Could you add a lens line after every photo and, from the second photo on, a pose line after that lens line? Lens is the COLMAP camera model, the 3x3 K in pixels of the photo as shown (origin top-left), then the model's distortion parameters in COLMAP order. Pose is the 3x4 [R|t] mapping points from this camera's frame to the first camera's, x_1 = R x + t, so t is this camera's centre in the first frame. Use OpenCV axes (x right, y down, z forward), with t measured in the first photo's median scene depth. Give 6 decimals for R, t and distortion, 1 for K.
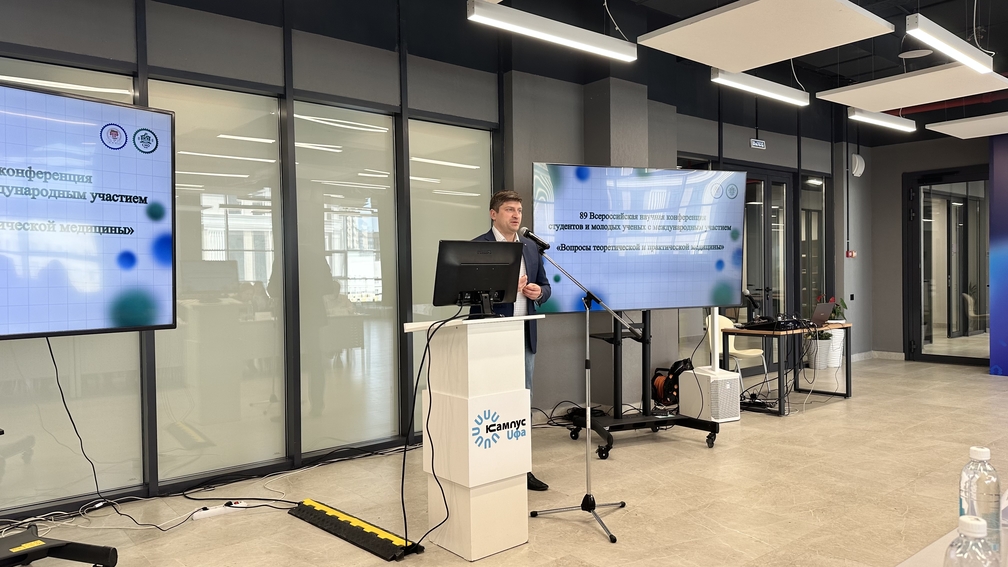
lens RADIAL K [[694.4, 0, 504.0], [0, 694.4, 283.5], [0, 0, 1]] dist [0.103650, -0.164858]
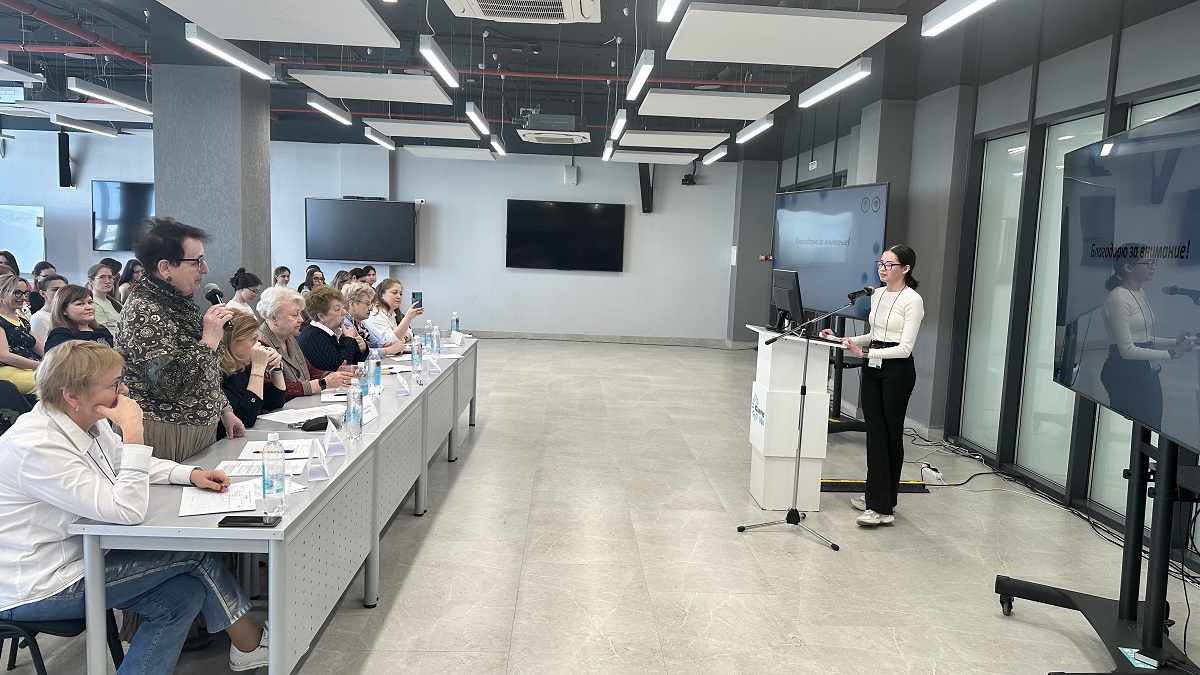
lens RADIAL K [[826.7, 0, 600.0], [0, 826.7, 337.5], [0, 0, 1]] dist [0.103650, -0.164858]
pose [[-0.604320, 0.080483, -0.792667, 0.918728], [-0.037320, 0.990933, 0.129067, -0.082125], [0.795868, 0.107580, -0.595837, 1.086625]]
